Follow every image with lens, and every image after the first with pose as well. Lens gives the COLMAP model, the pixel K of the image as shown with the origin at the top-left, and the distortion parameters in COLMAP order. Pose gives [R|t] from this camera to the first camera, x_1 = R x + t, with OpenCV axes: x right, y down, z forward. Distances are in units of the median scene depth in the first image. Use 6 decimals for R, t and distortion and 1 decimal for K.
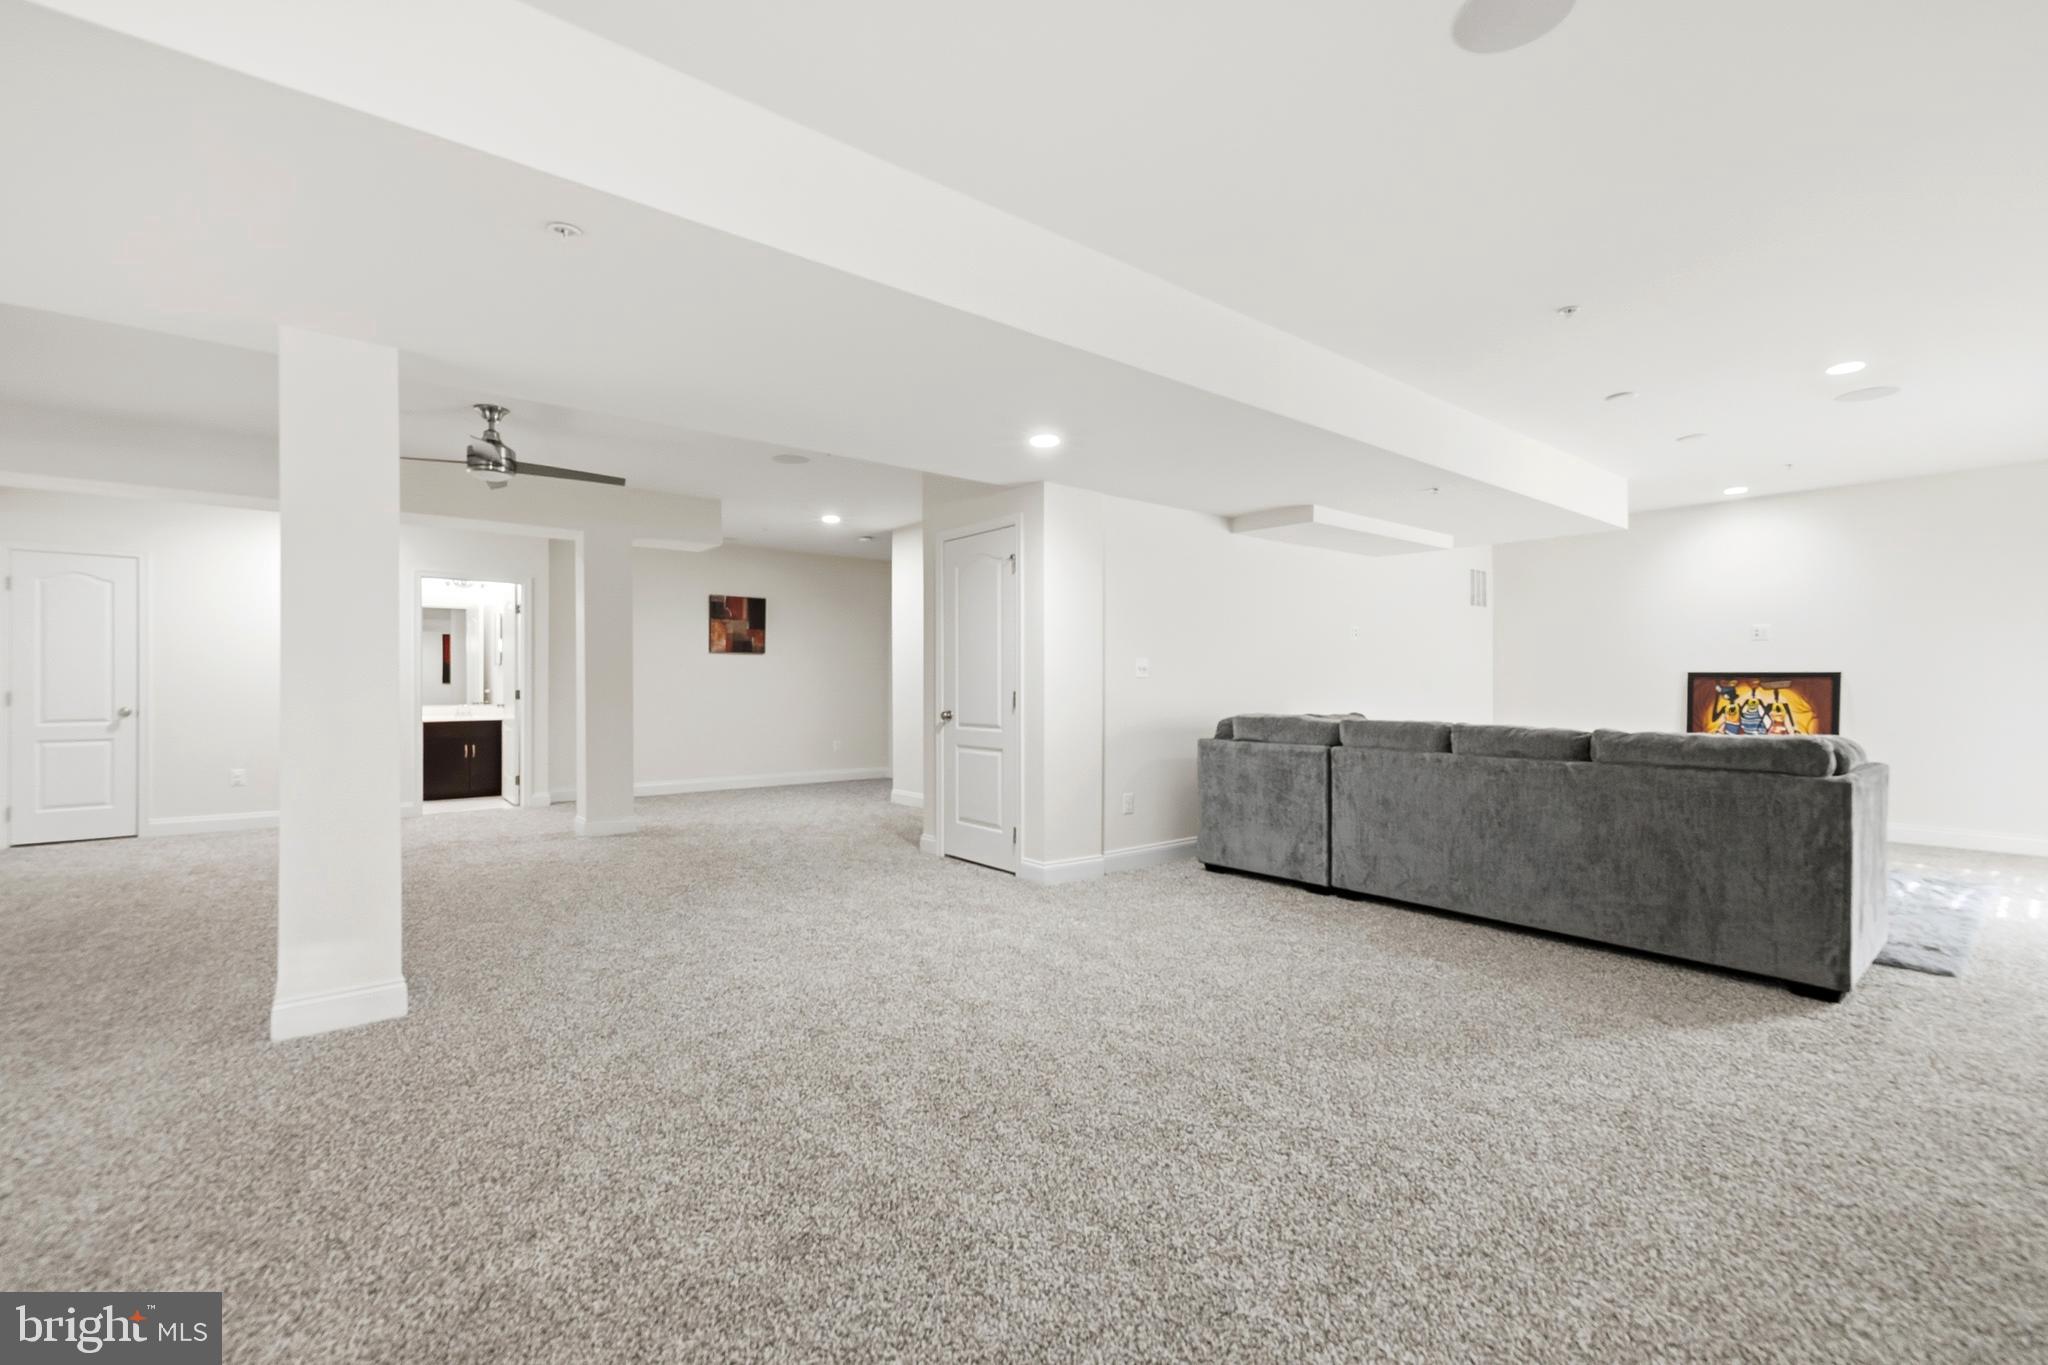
lens RADIAL K [[875.7, 0, 1018.6], [0, 875.7, 688.1], [0, 0, 1]] dist [-0.000682, -0.000231]
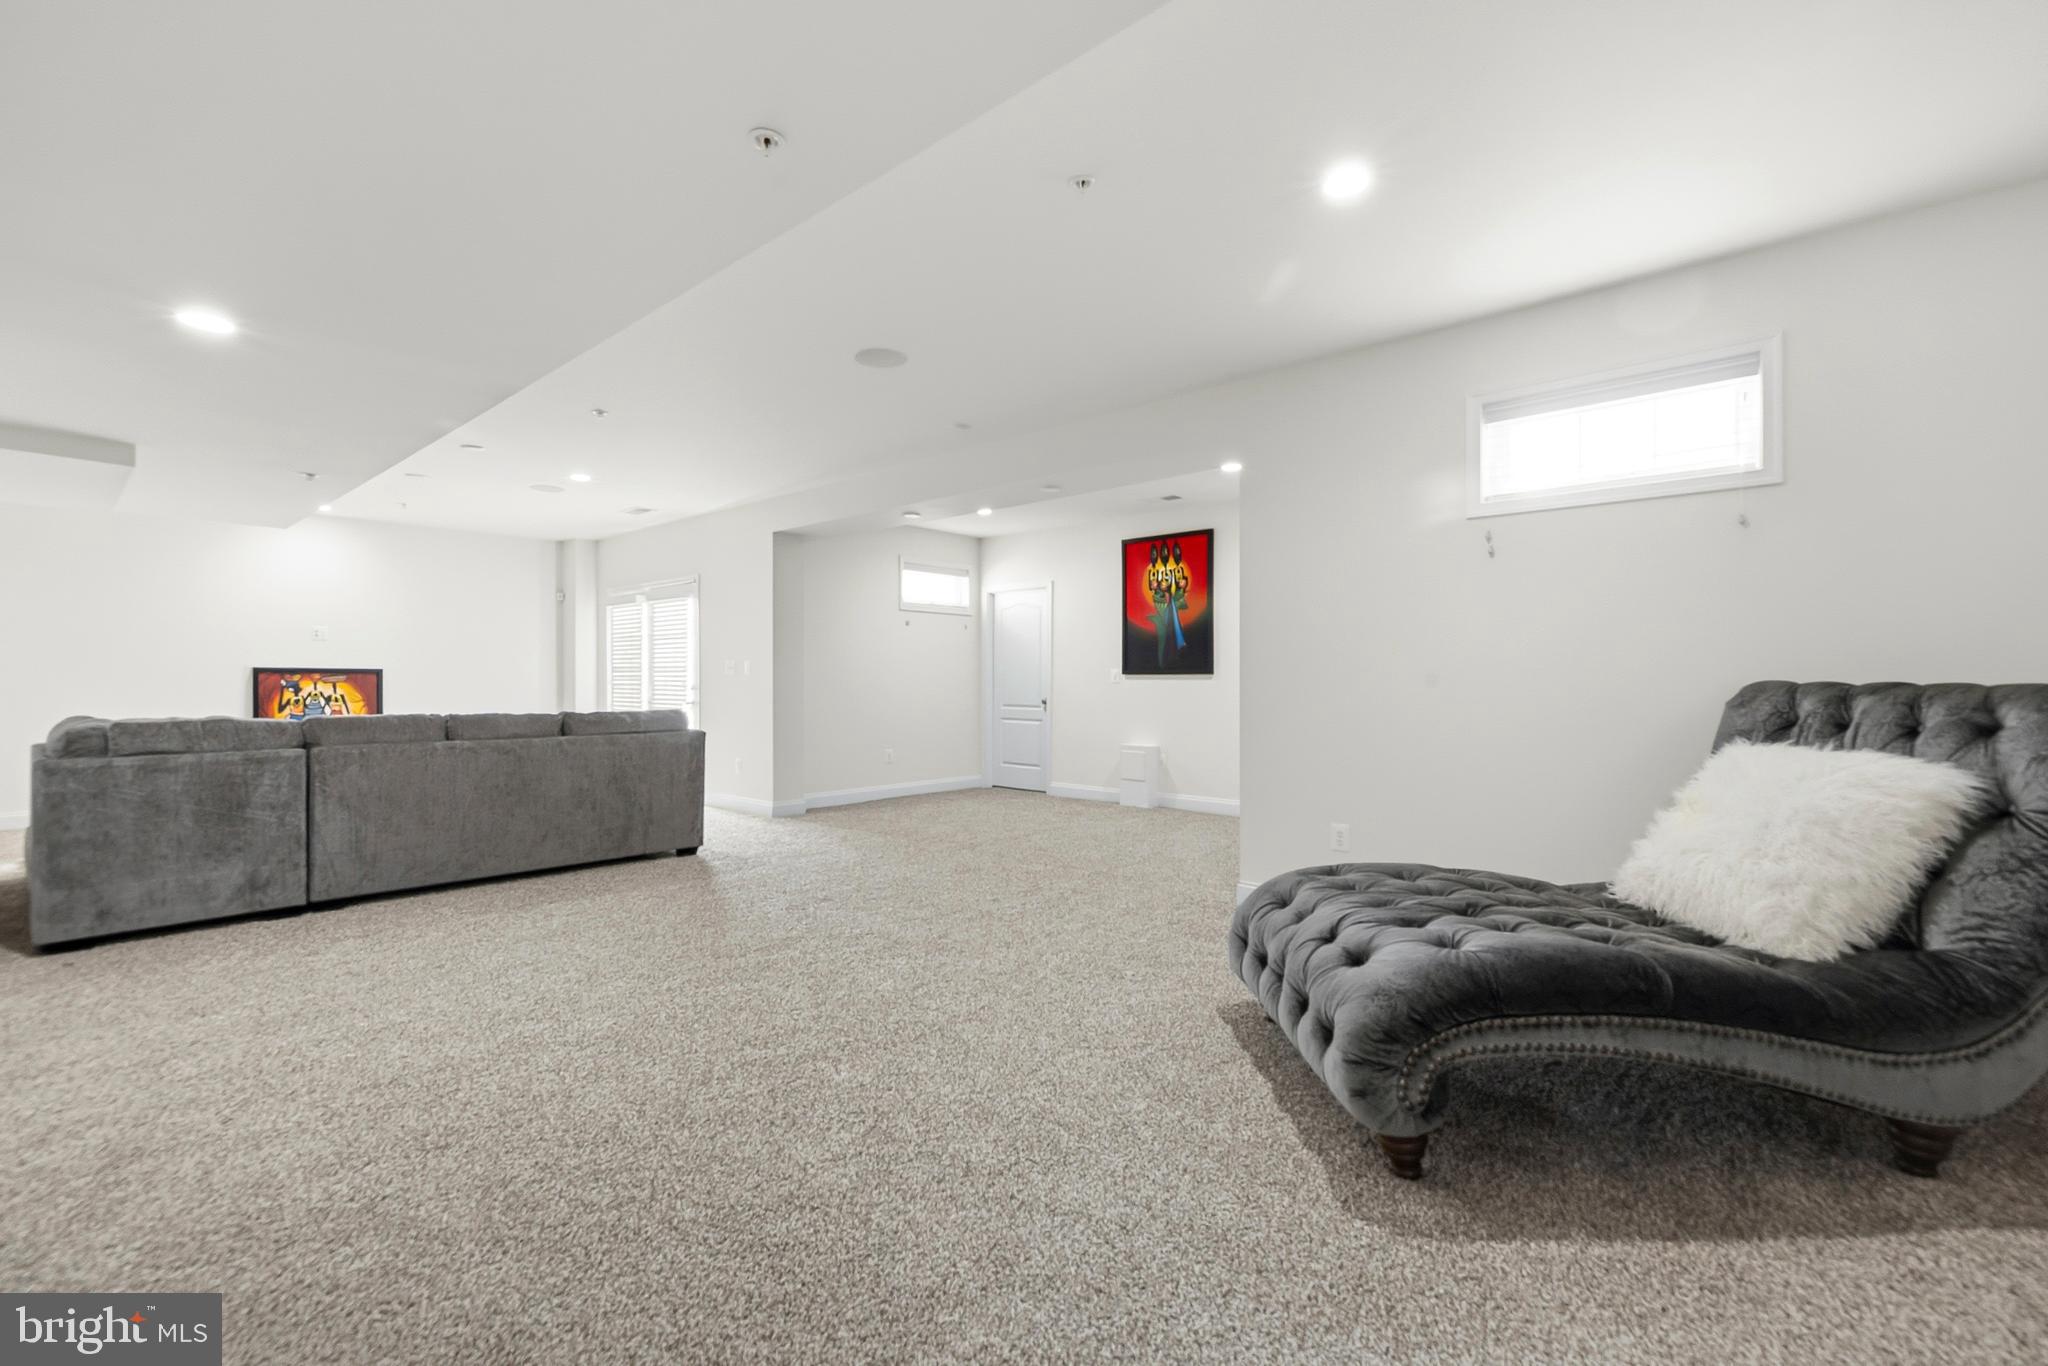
lens RADIAL K [[875.7, 0, 1023.0], [0, 875.7, 678.9], [0, 0, 1]] dist [-0.000682, -0.000231]
pose [[-0.164507, -0.000105, 0.986376, -0.580528], [0.003773, 0.999993, 0.000735, -0.001750], [-0.986369, 0.003842, -0.164505, 0.376516]]
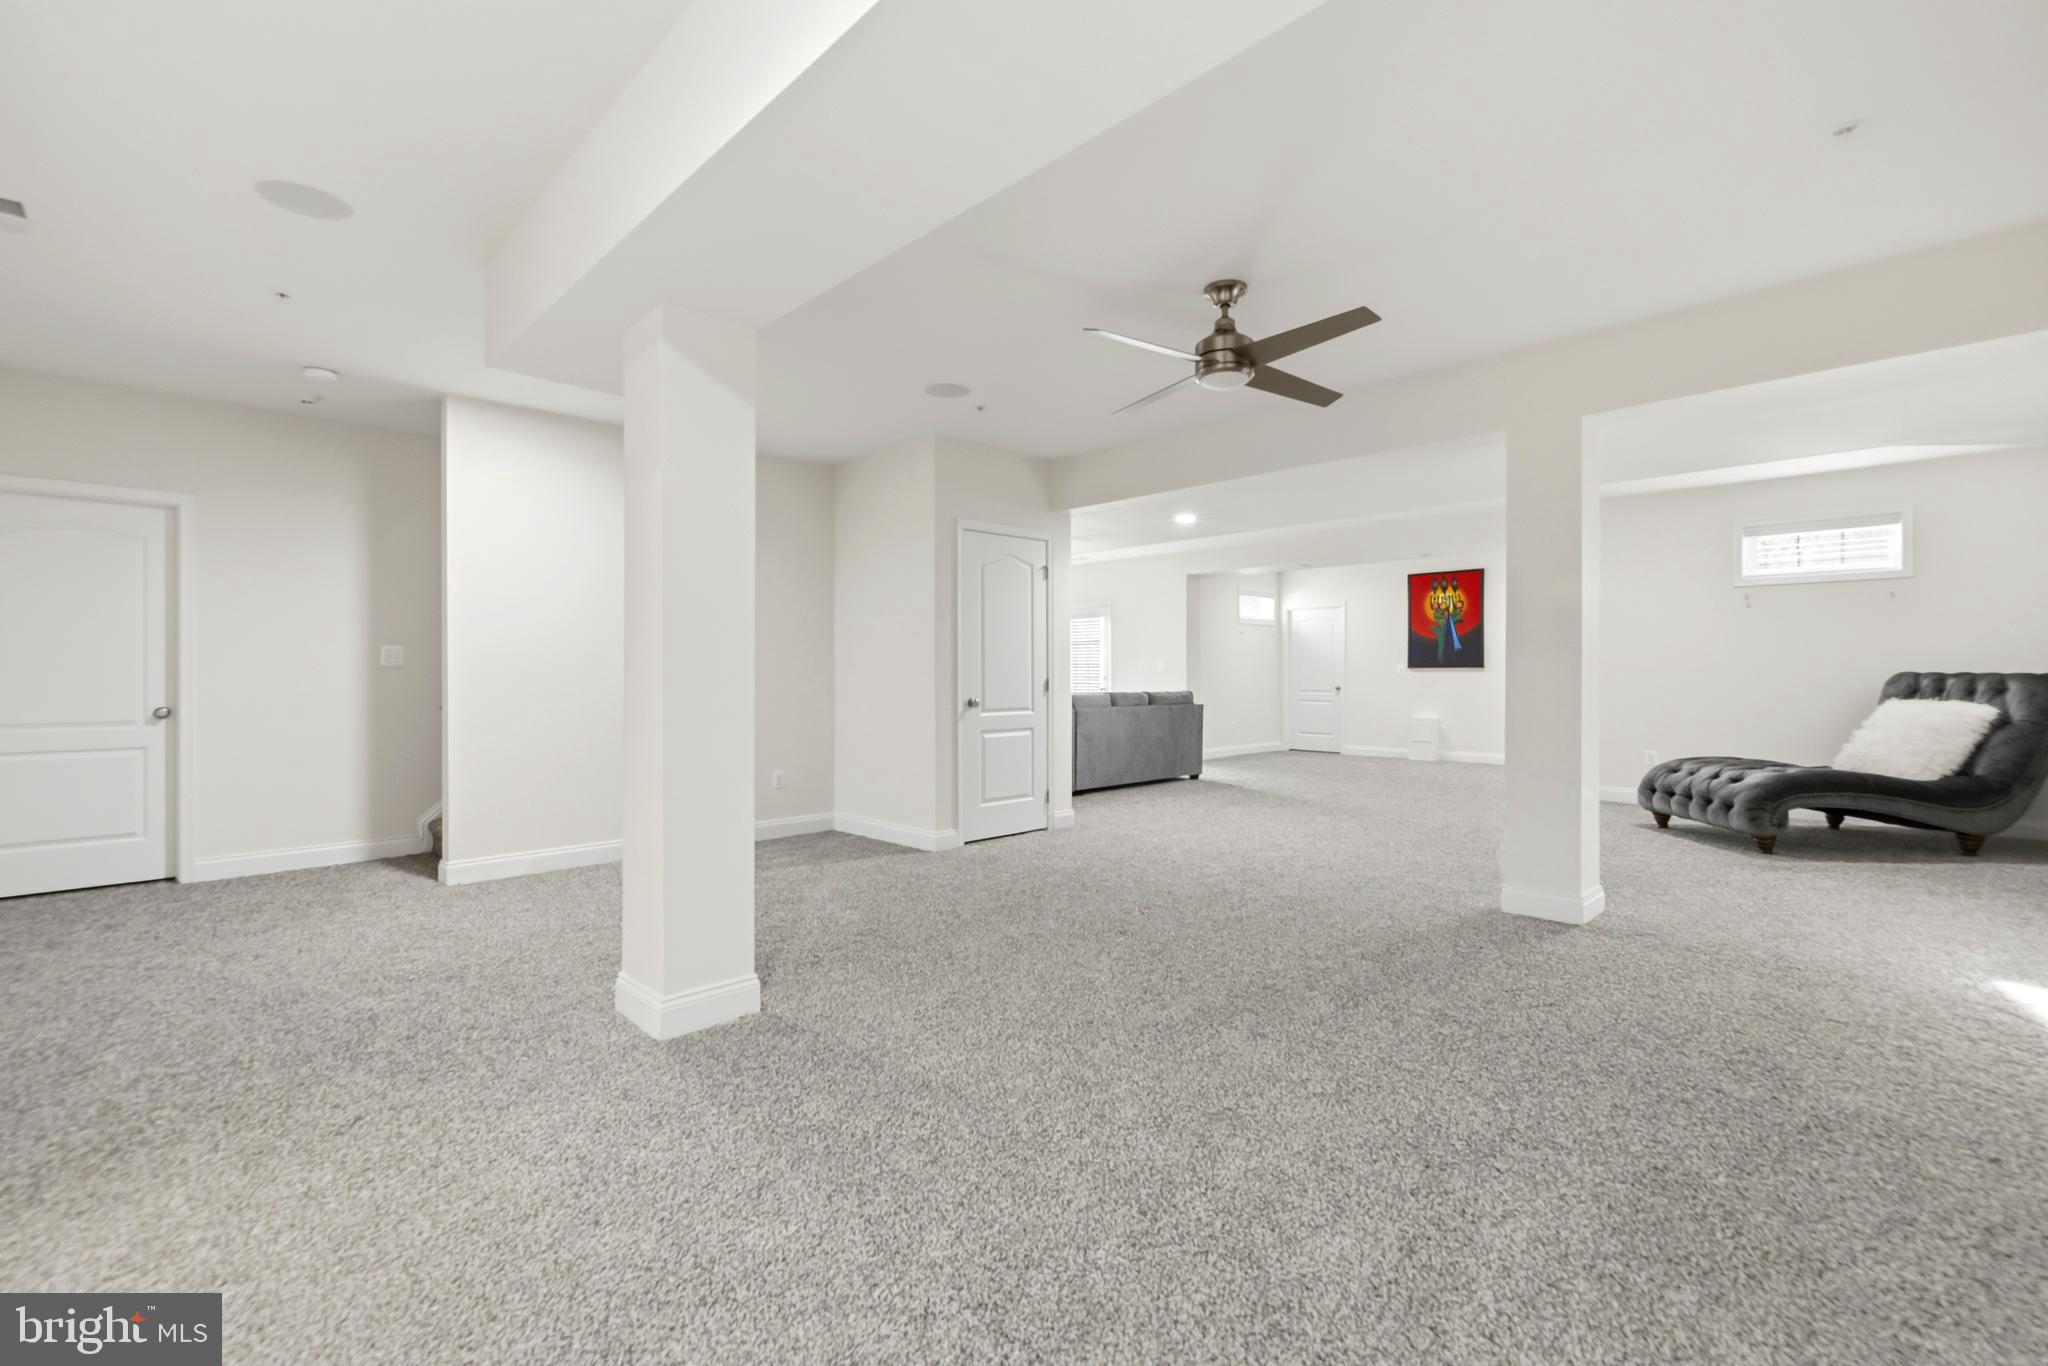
lens RADIAL K [[875.7, 0, 1017.9], [0, 875.7, 677.9], [0, 0, 1]] dist [-0.000682, -0.000231]
pose [[-0.099697, -0.006256, 0.994998, -1.169393], [0.005839, 0.999959, 0.006873, -0.005268], [-0.995001, 0.006495, -0.099656, 1.132498]]
